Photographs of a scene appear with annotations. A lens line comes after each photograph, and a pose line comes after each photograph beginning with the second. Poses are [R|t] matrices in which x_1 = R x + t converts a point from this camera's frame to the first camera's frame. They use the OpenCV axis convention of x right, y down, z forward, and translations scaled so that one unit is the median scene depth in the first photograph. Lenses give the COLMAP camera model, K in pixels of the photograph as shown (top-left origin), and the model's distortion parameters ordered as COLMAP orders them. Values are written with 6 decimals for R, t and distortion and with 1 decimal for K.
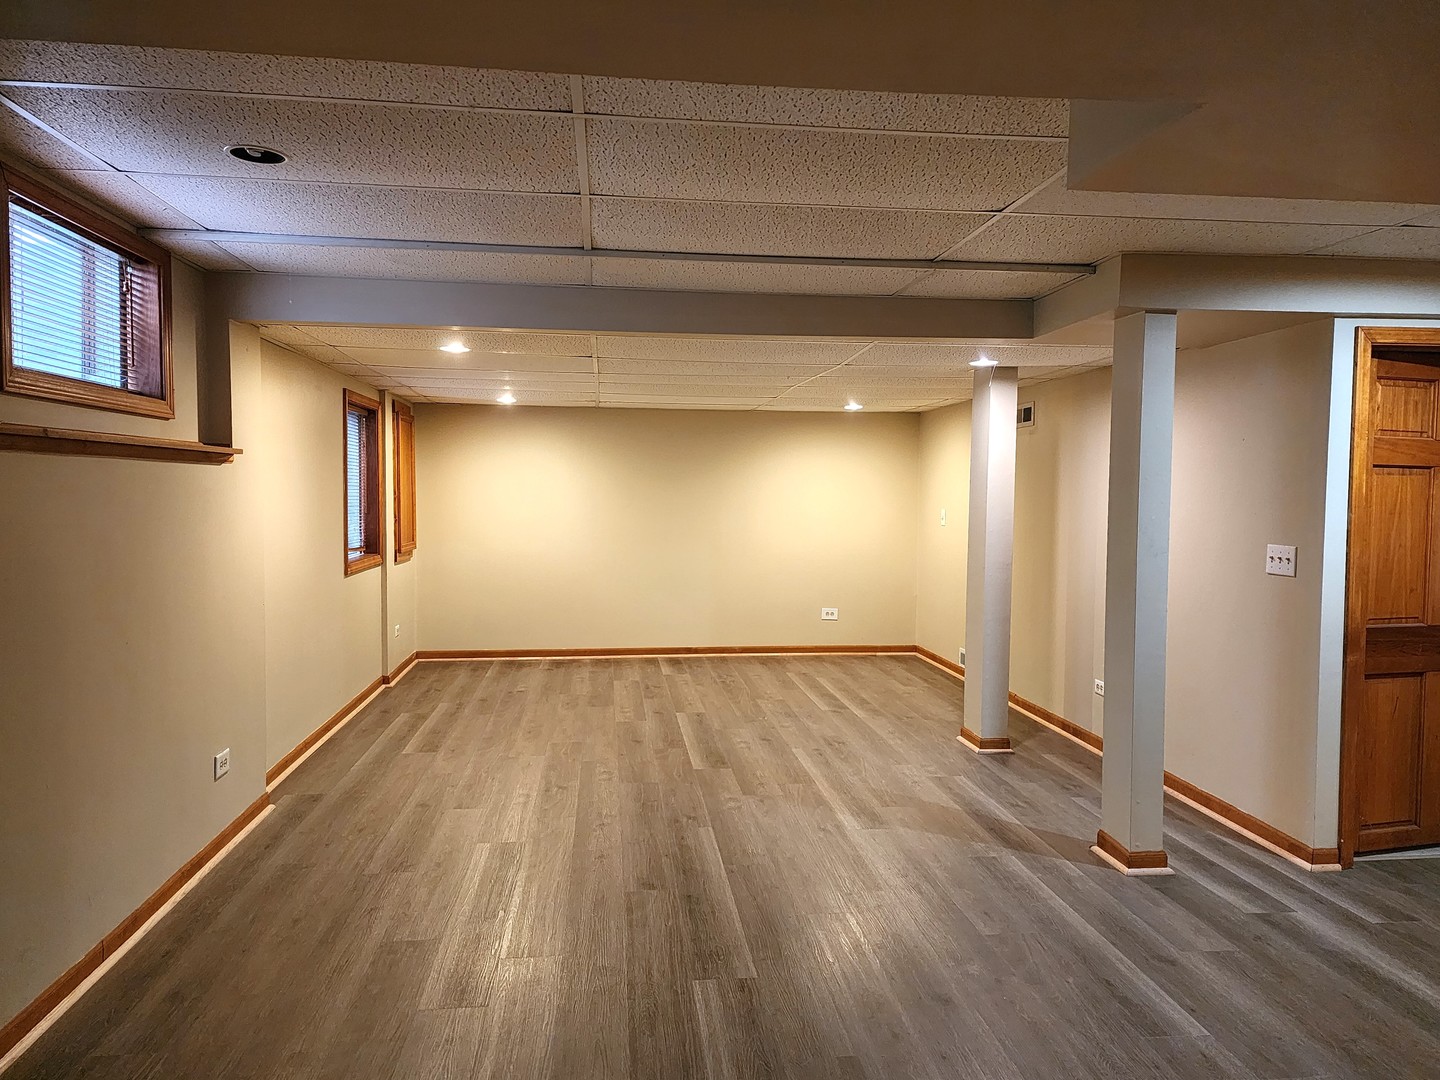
lens RADIAL K [[989.9, 0, 740.6], [0, 989.9, 472.3], [0, 0, 1]] dist [0.090692, -0.065812]
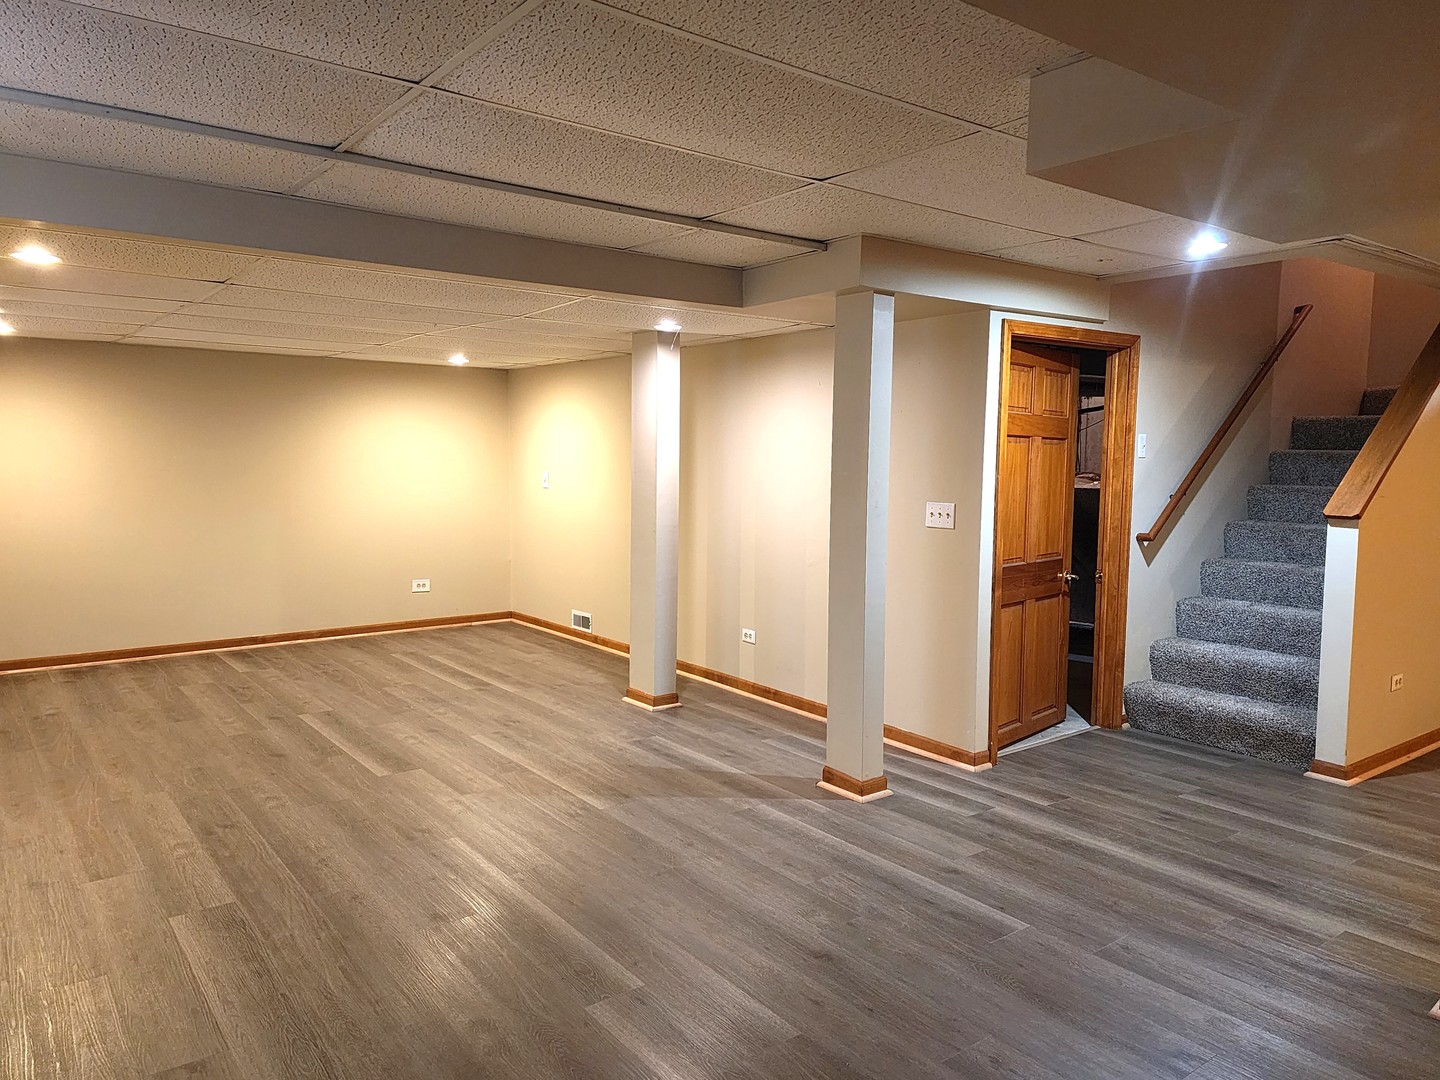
lens RADIAL K [[989.9, 0, 720.6], [0, 989.9, 495.6], [0, 0, 1]] dist [0.090692, -0.065812]
pose [[0.866101, -0.020921, 0.499430, -0.262976], [-0.012699, 0.997880, 0.063824, -0.006432], [-0.499707, -0.061621, 0.864000, 0.131703]]
